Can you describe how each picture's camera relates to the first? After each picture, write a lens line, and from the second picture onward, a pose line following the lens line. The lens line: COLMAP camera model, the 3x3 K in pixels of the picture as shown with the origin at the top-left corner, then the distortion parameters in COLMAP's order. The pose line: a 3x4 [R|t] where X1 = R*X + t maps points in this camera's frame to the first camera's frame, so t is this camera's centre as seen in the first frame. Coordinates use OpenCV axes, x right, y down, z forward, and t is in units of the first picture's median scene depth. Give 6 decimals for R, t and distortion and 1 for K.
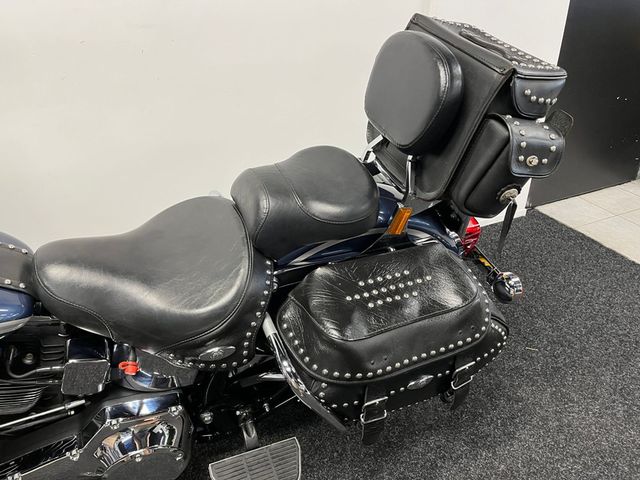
lens RADIAL K [[483.4, 0, 319.3], [0, 483.4, 244.7], [0, 0, 1]] dist [0.076525, -0.099916]
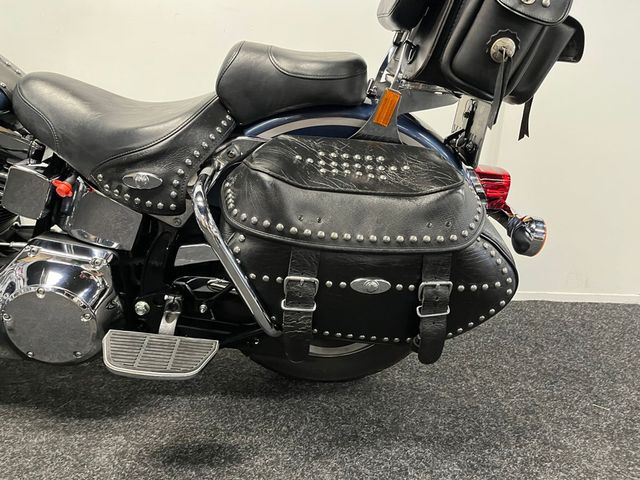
lens RADIAL K [[483.4, 0, 316.0], [0, 483.4, 243.9], [0, 0, 1]] dist [0.076525, -0.099916]
pose [[0.942021, 0.148413, -0.300949, 0.381921], [-0.234126, 0.933191, -0.272651, 0.494578], [0.240378, 0.327303, 0.913833, 0.272809]]
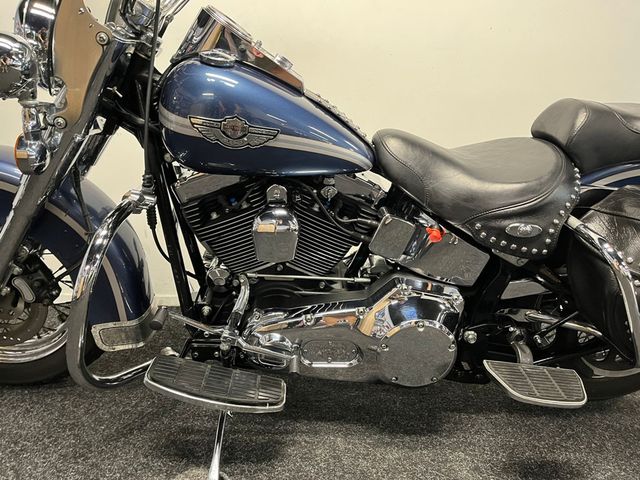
lens RADIAL K [[483.4, 0, 320.1], [0, 483.4, 235.8], [0, 0, 1]] dist [0.076525, -0.099916]
pose [[0.938204, 0.140592, -0.316238, -0.279558], [-0.232960, 0.932304, -0.276657, 0.609364], [0.255934, 0.333232, 0.907444, -0.055560]]
